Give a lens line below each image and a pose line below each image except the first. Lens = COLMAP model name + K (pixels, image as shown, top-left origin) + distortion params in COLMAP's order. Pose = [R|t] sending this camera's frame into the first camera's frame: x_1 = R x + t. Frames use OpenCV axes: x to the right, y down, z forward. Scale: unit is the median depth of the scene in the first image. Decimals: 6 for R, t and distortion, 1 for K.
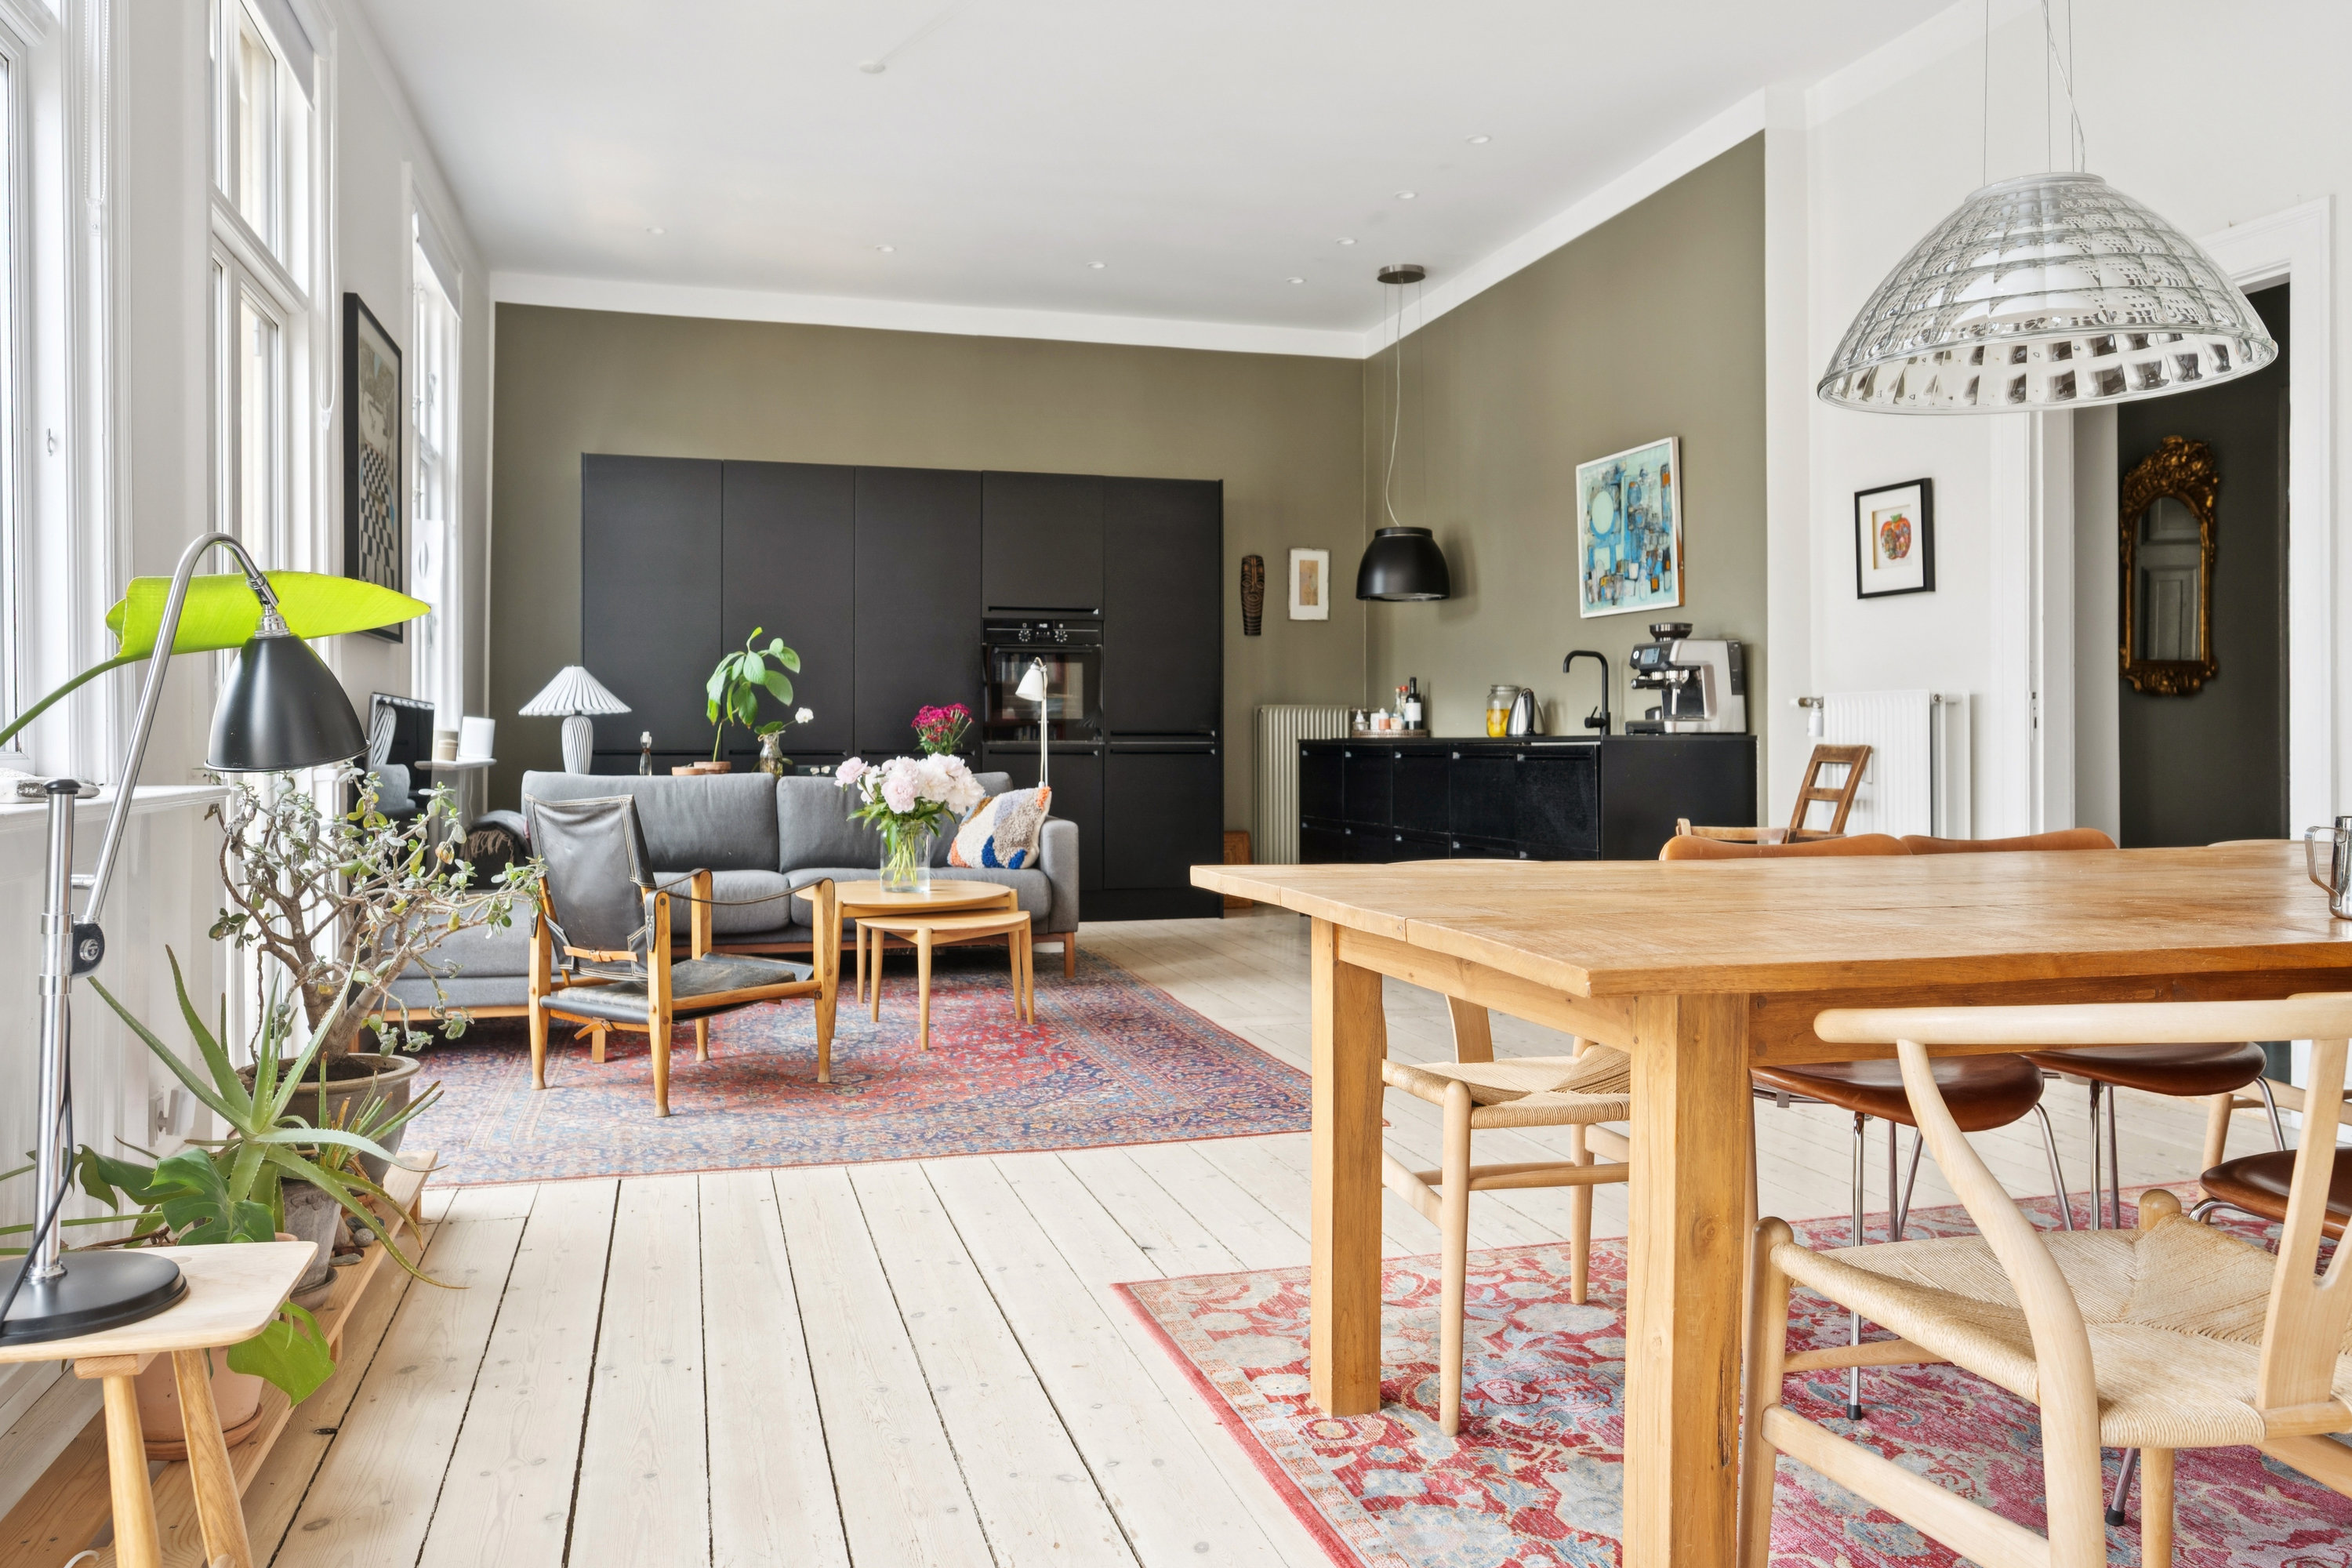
lens RADIAL K [[1664.5, 0, 1176.3], [0, 1664.5, 743.6], [0, 0, 1]] dist [-0.002219, 0.000039]
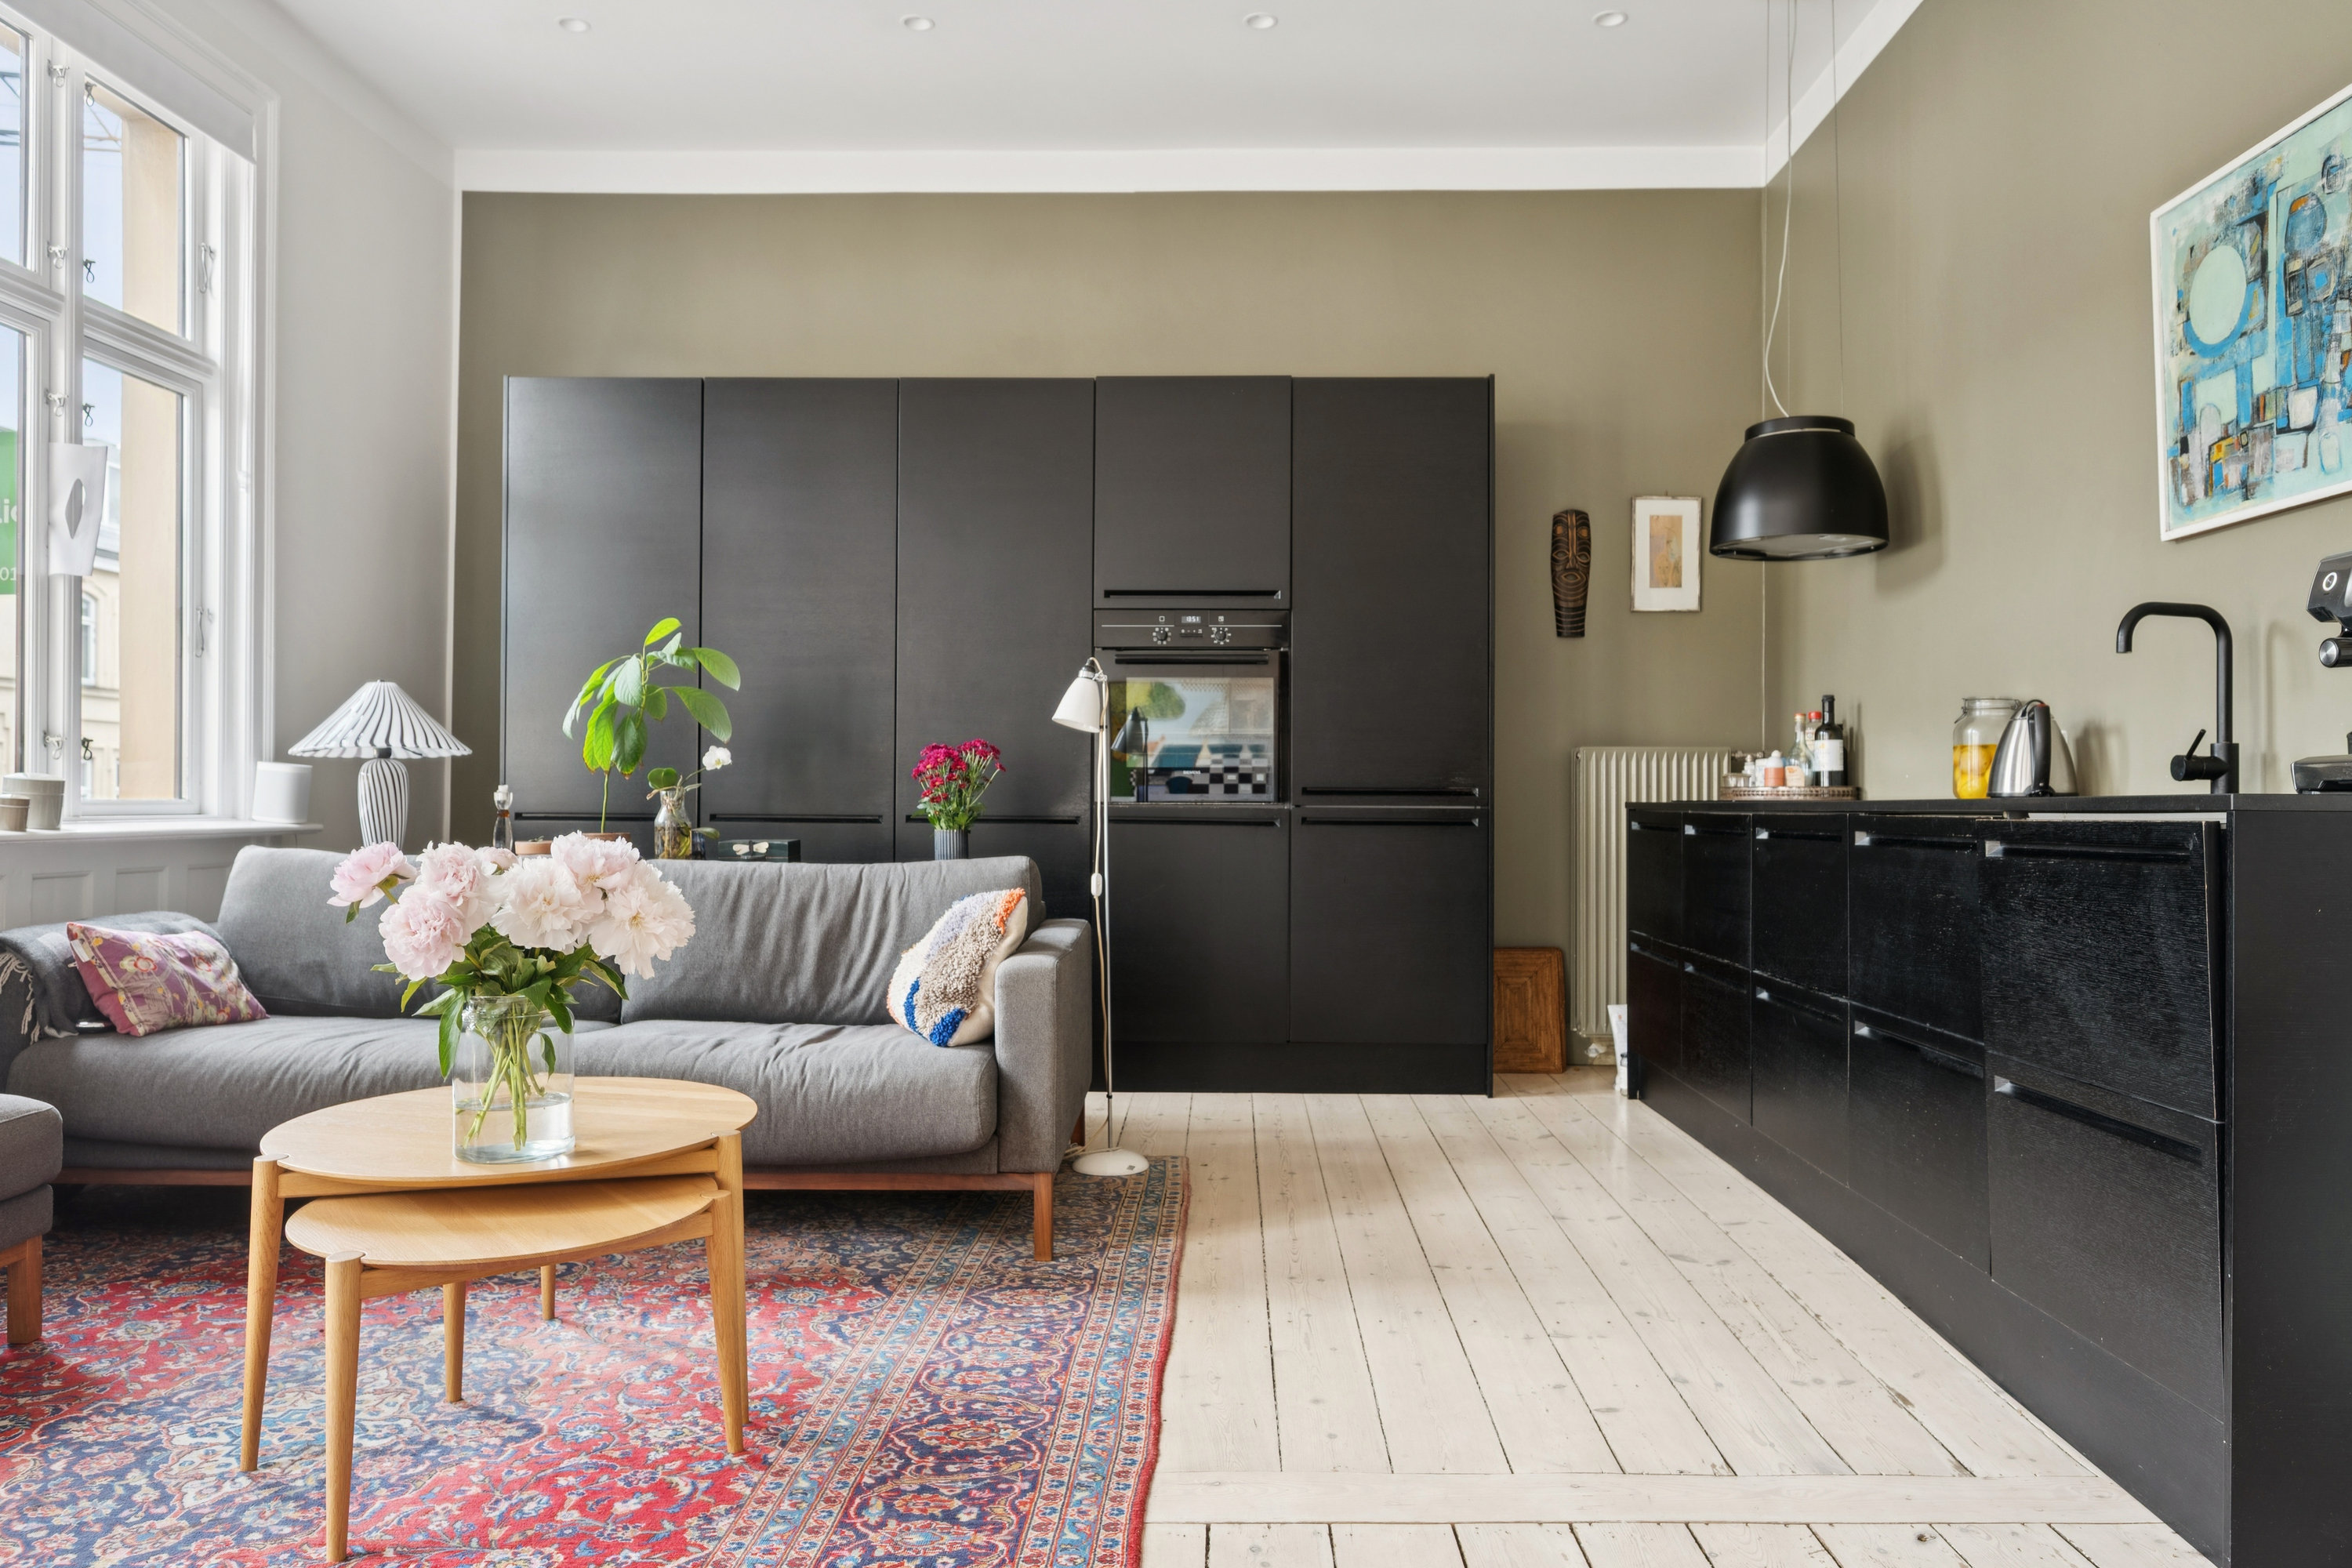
lens RADIAL K [[1597.6, 0, 1199.8], [0, 1597.6, 789.0], [0, 0, 1]] dist [0.001651, 0.000205]
pose [[0.953945, 0.003144, -0.299964, 0.120943], [-0.006143, 0.999940, -0.009055, -0.001538], [0.299918, 0.010480, 0.953908, 0.494111]]
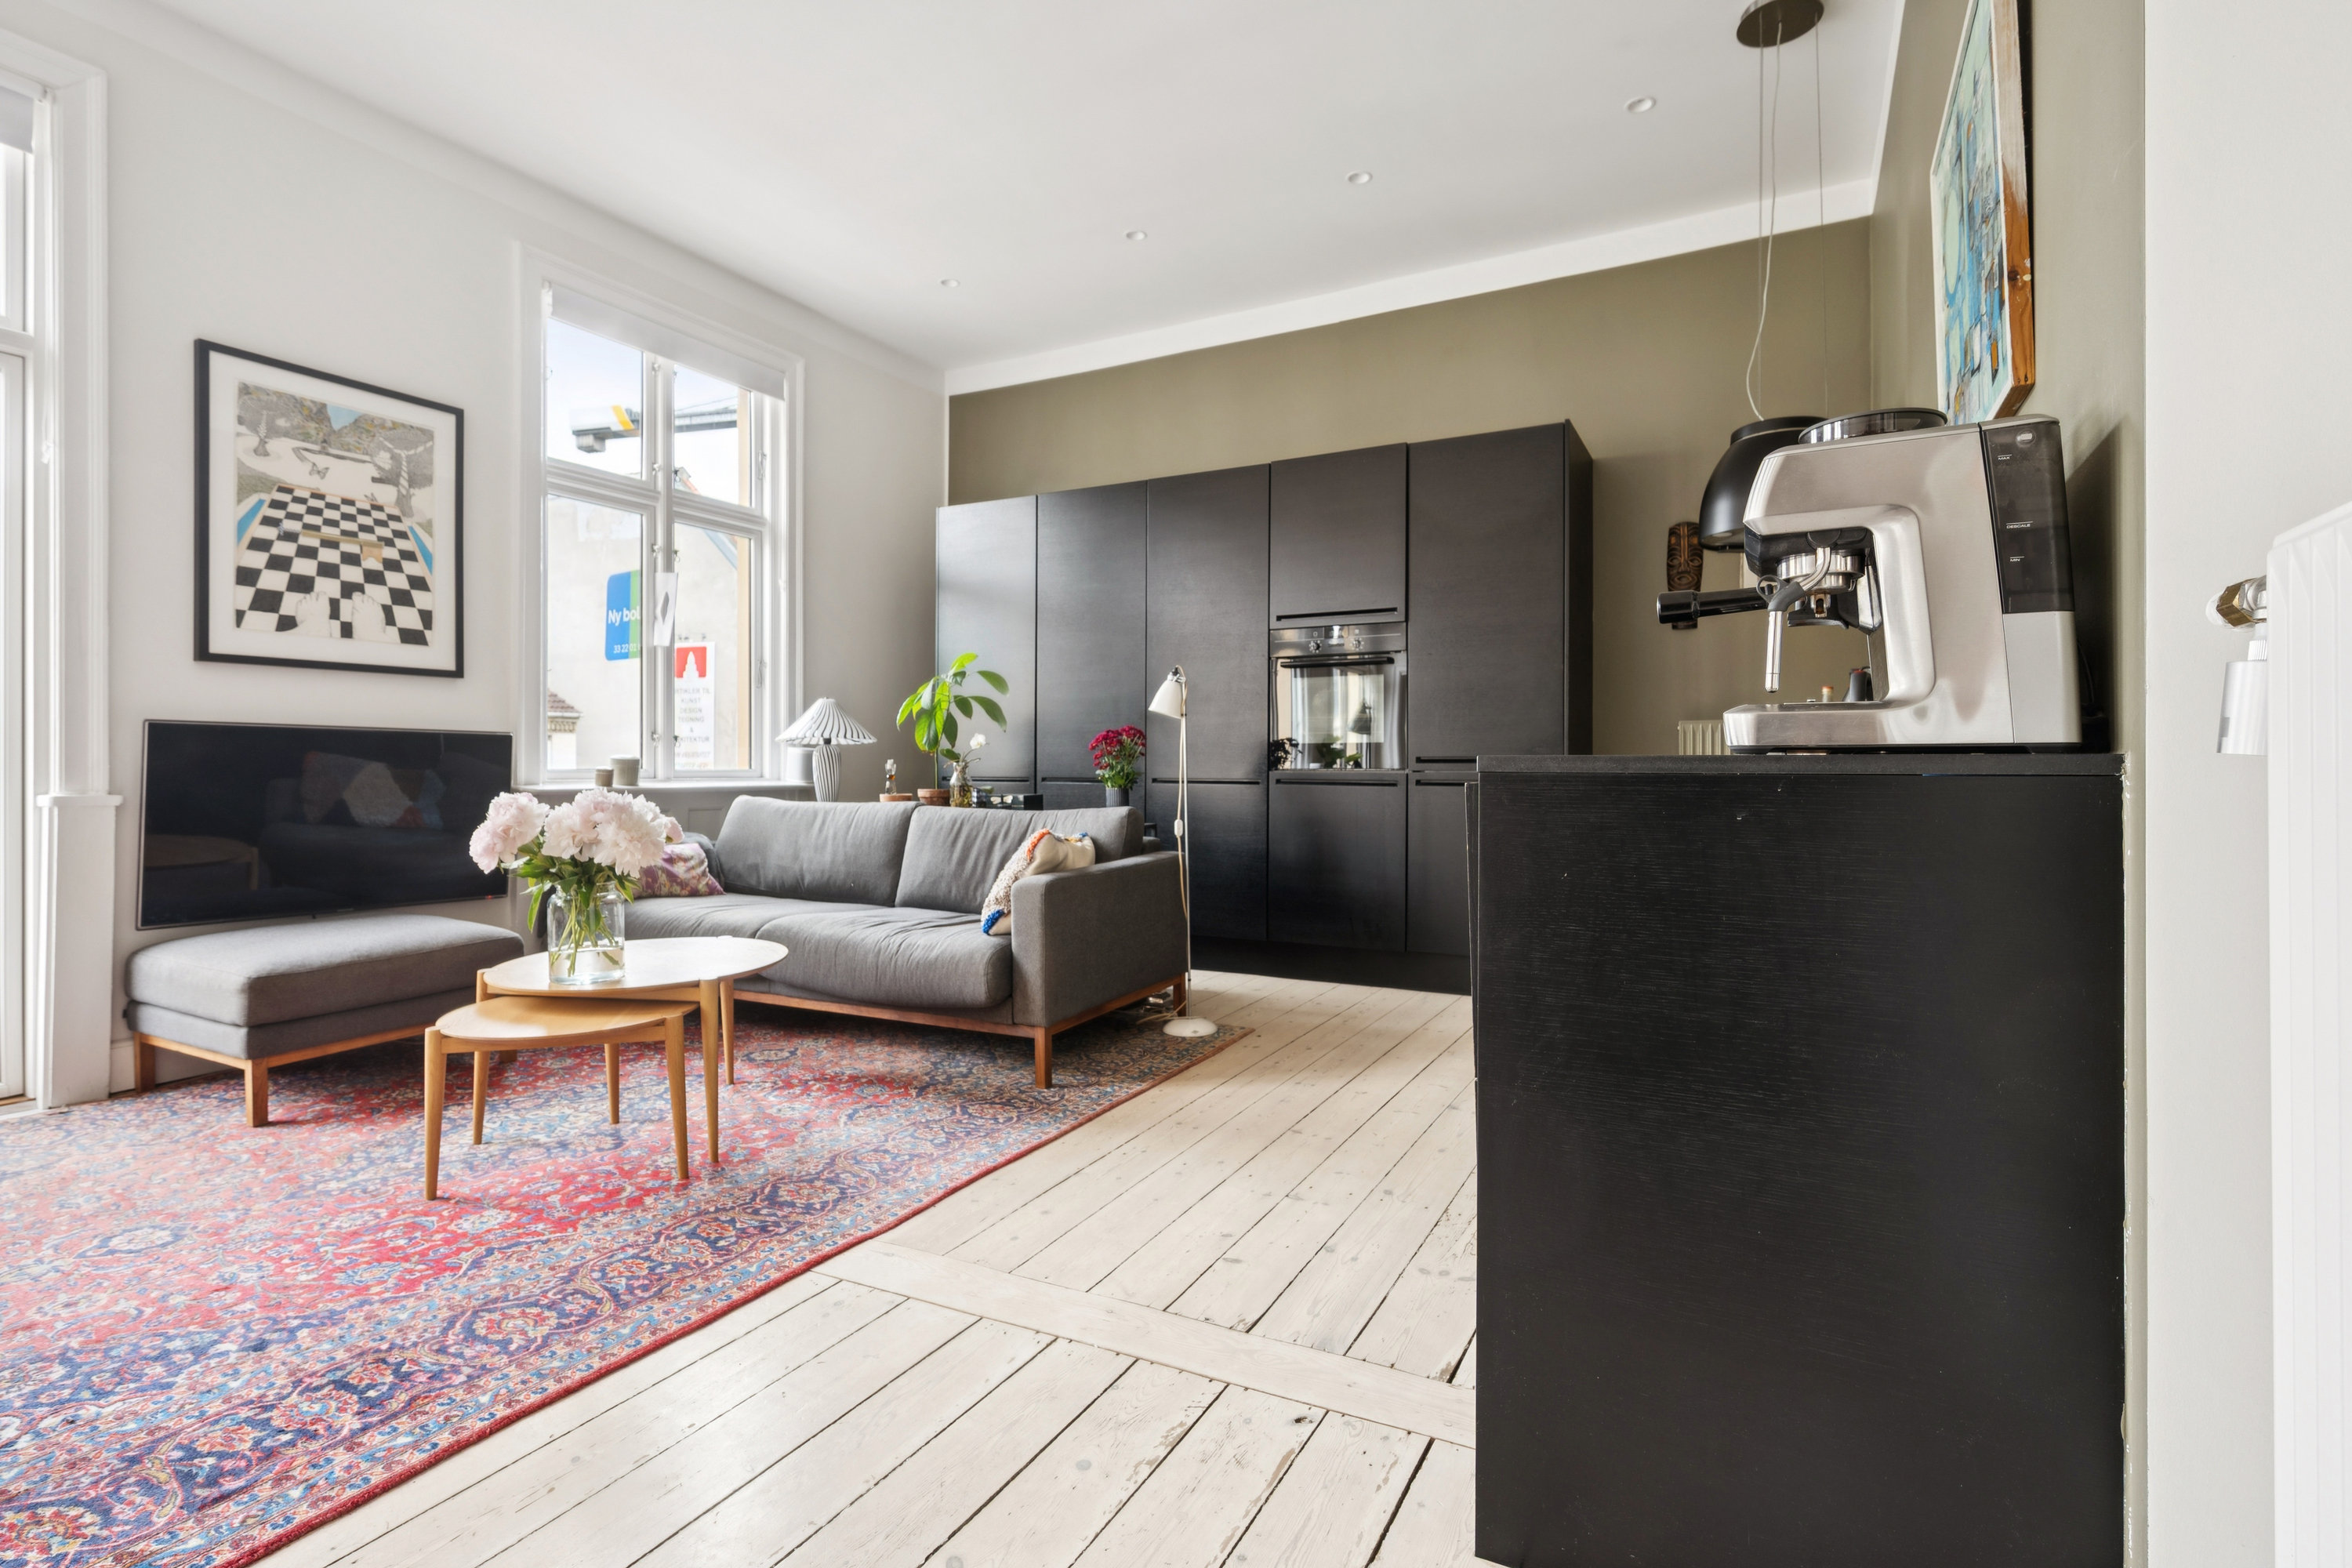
lens RADIAL K [[1102.1, 0, 1211.2], [0, 1102.1, 771.4], [0, 0, 1]] dist [0.001522, 0.000179]
pose [[0.723443, 0.003006, -0.690378, 0.303481], [-0.003273, 0.999994, 0.000925, -0.001023], [0.690377, 0.001590, 0.723448, 0.638882]]
